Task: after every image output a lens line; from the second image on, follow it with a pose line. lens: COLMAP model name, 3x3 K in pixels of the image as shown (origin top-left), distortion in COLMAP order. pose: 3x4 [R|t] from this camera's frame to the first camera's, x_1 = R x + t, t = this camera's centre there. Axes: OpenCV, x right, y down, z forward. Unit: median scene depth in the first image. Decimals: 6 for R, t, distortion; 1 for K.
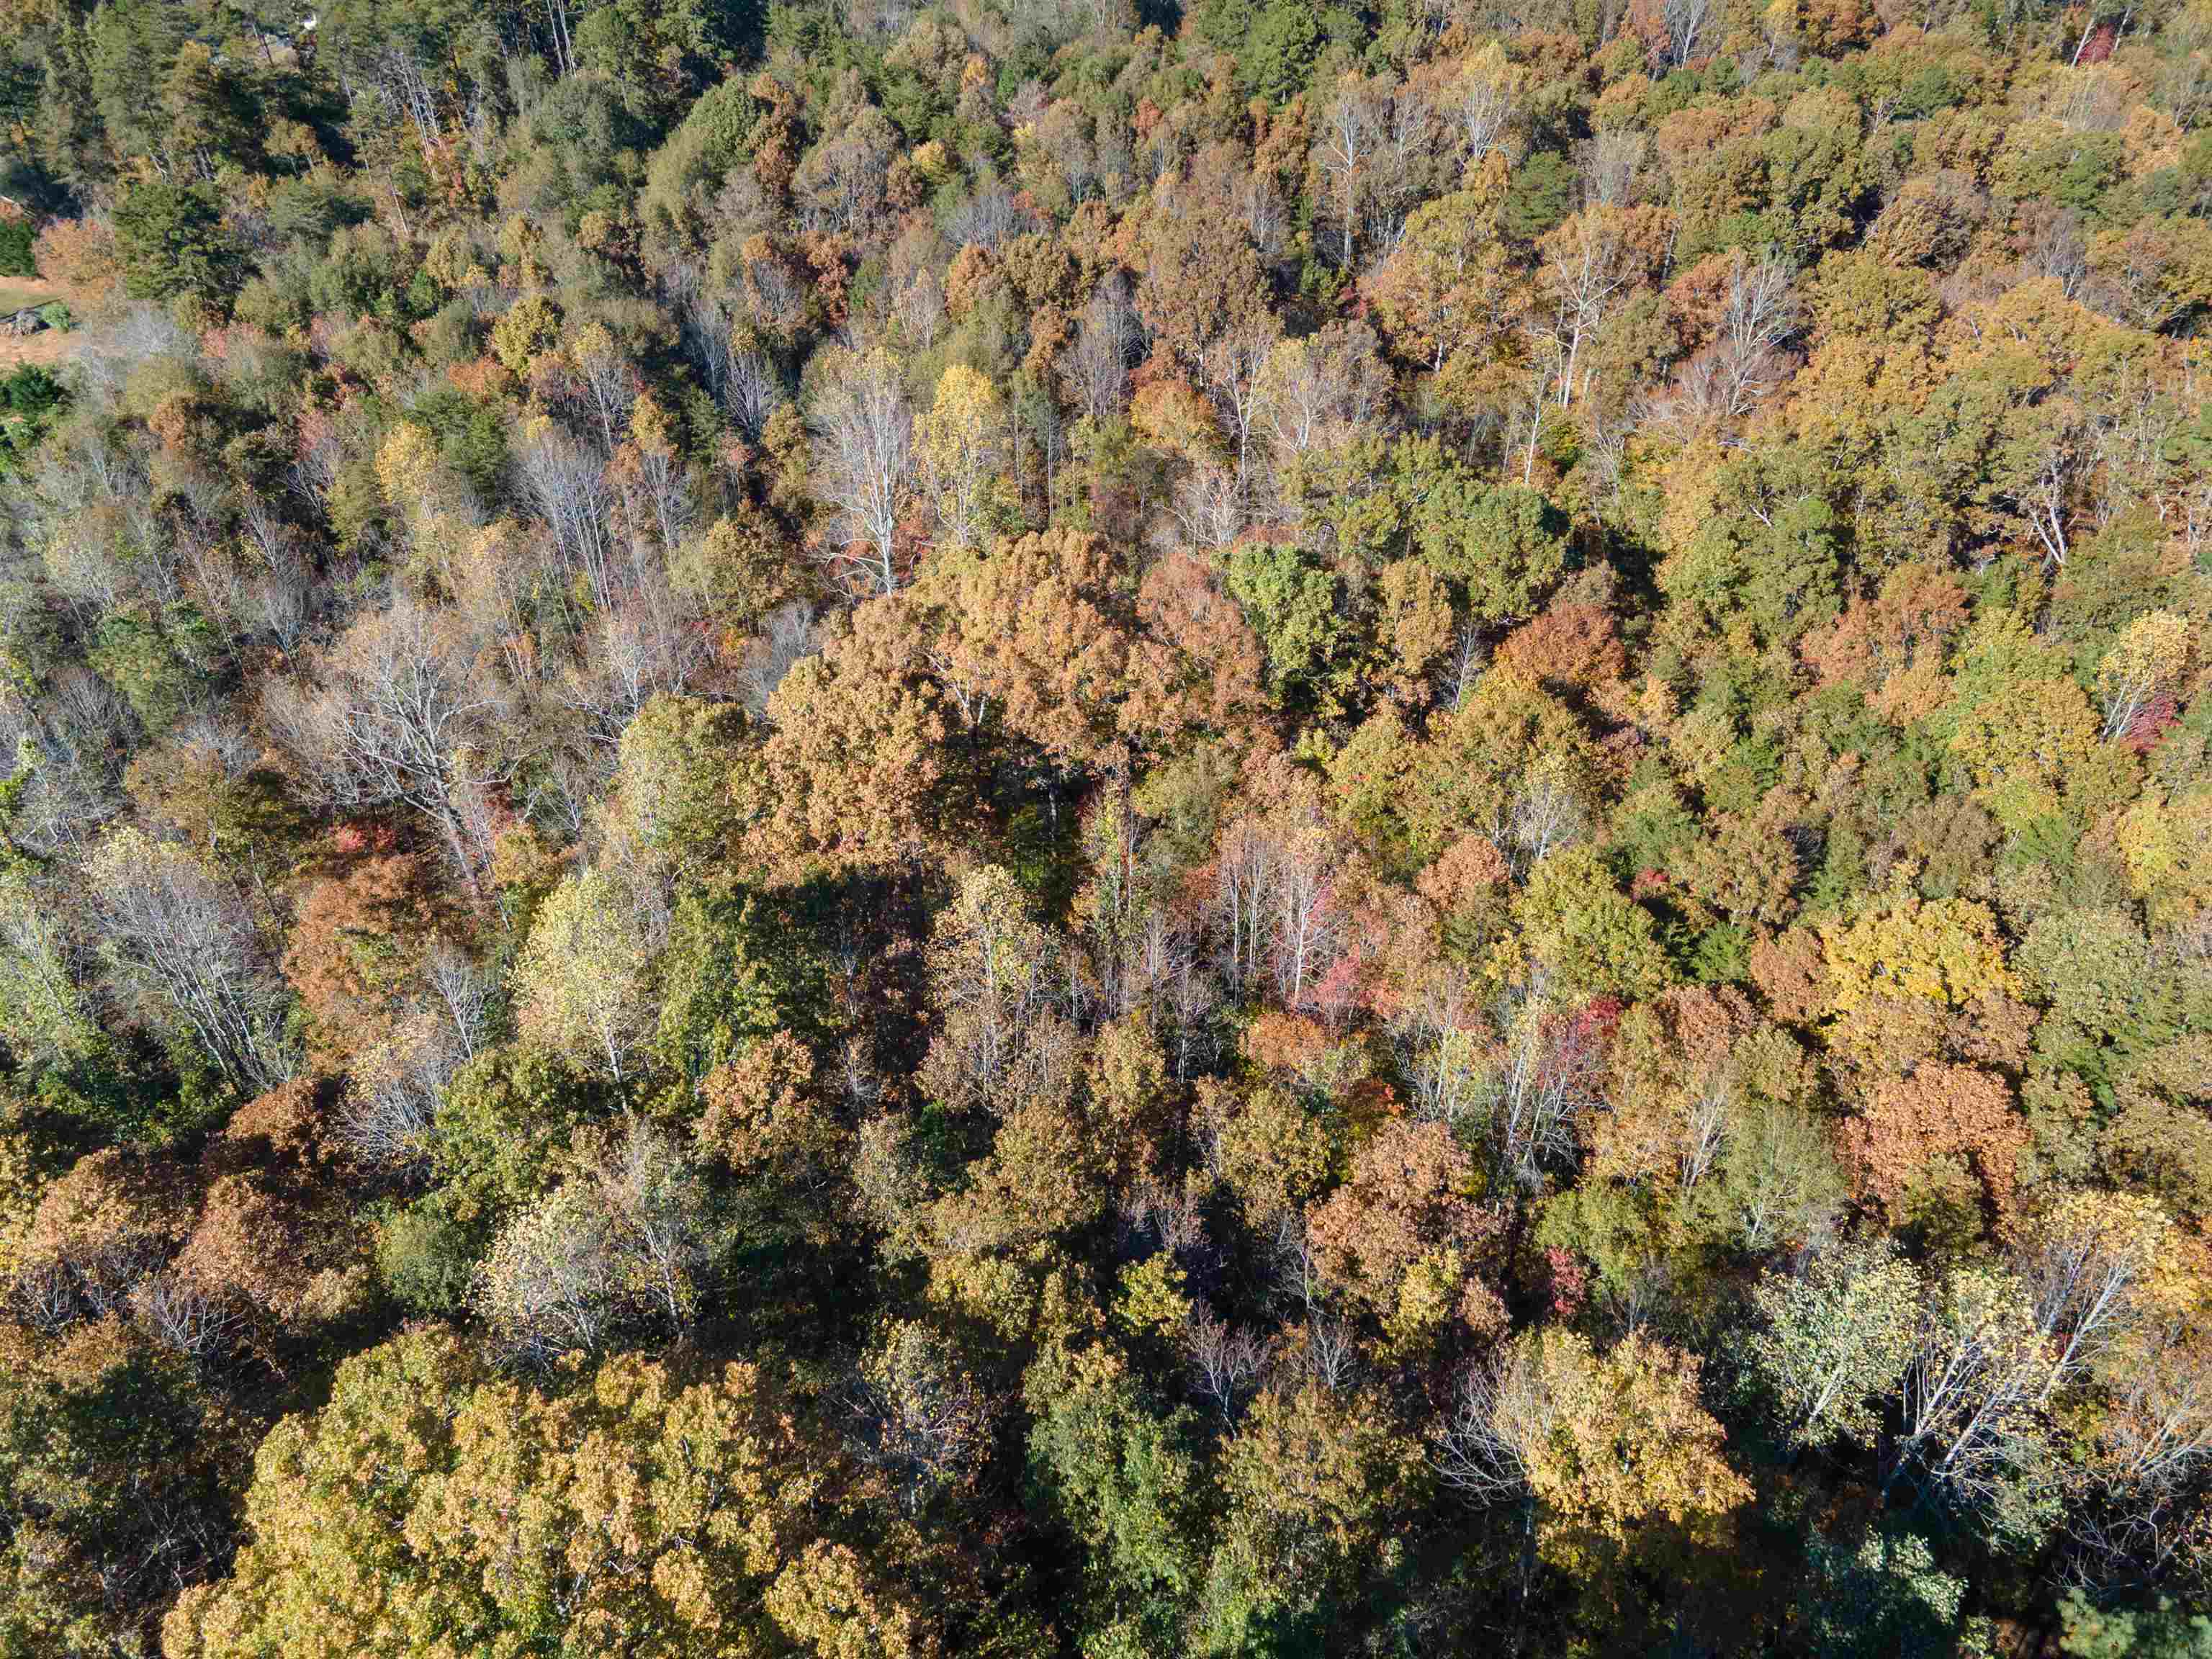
lens RADIAL K [[1591.7, 0, 1116.9], [0, 1591.7, 828.3], [0, 0, 1]] dist [0.037025, 0.031730]
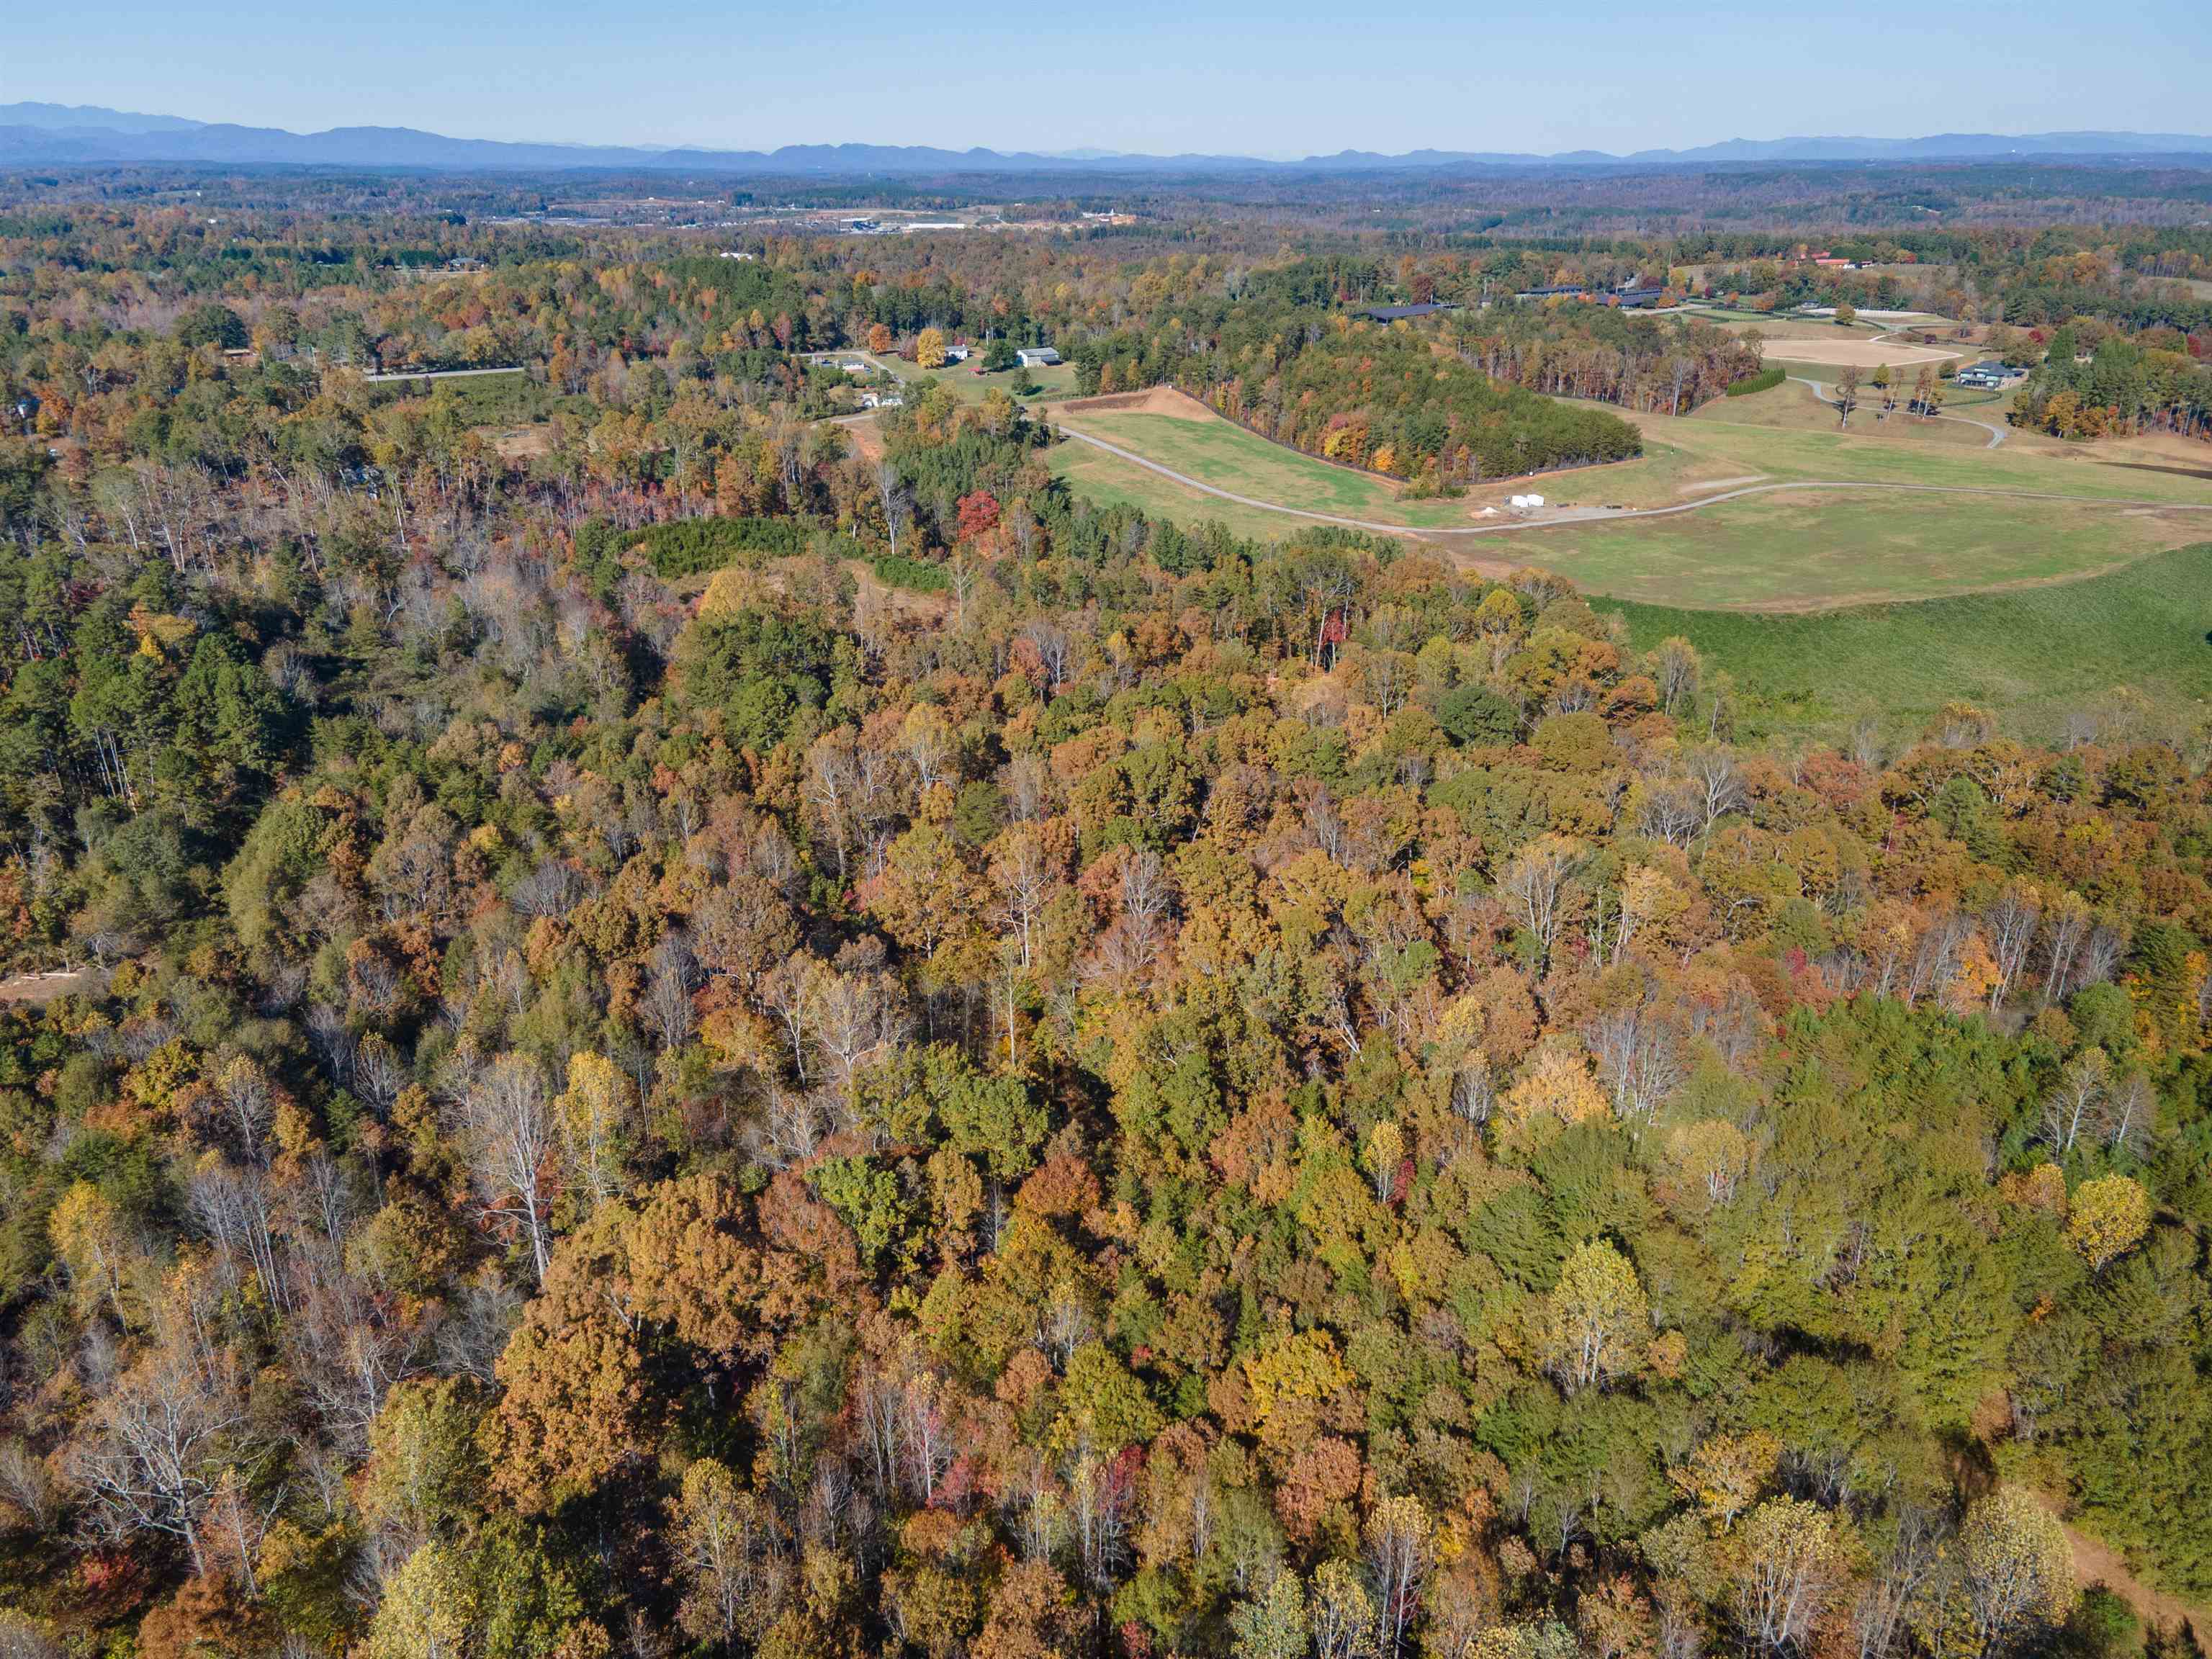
lens RADIAL K [[1591.7, 0, 1102.6], [0, 1591.7, 830.9], [0, 0, 1]] dist [0.037025, 0.031730]
pose [[0.943293, -0.135367, 0.303107, -0.067386], [0.210857, 0.949553, -0.232137, -0.065605], [-0.256392, 0.282885, 0.924250, -0.377087]]
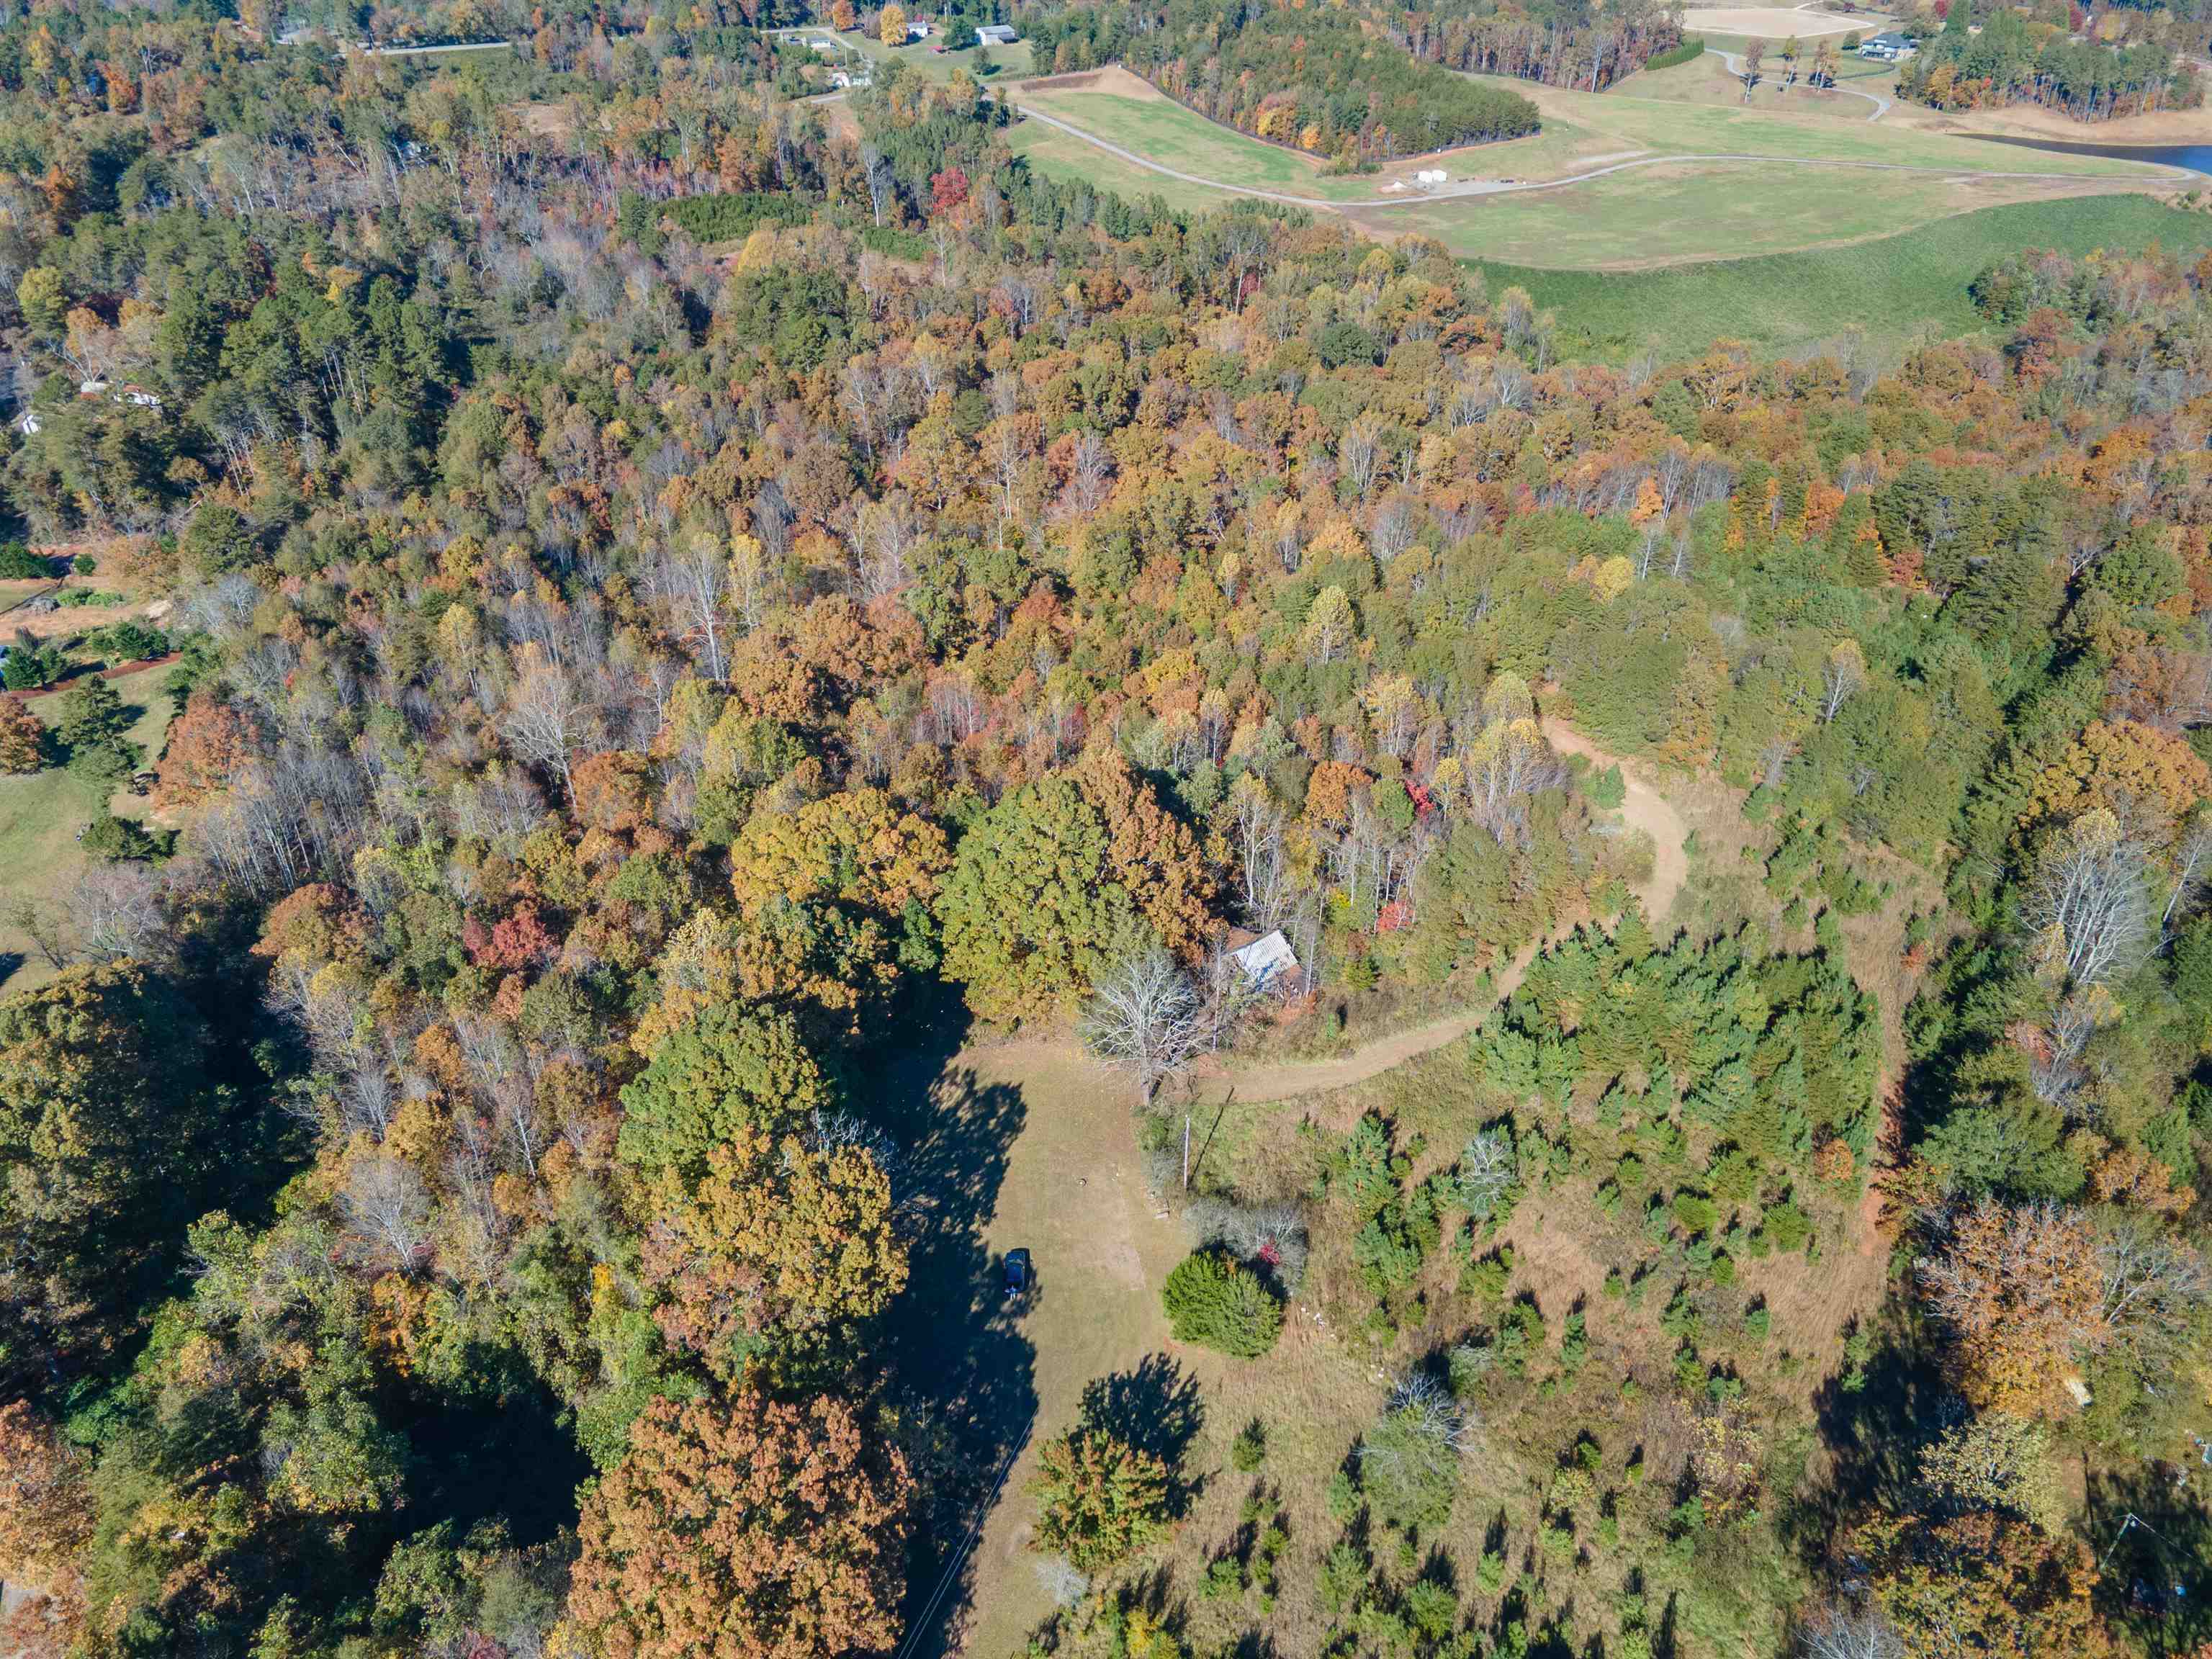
lens RADIAL K [[1591.7, 0, 1086.3], [0, 1591.7, 832.7], [0, 0, 1]] dist [0.037025, 0.031730]
pose [[0.937417, -0.196065, 0.287764, -0.347016], [0.220990, 0.973637, -0.056518, 0.310802], [-0.269097, 0.116574, 0.956032, -1.081061]]
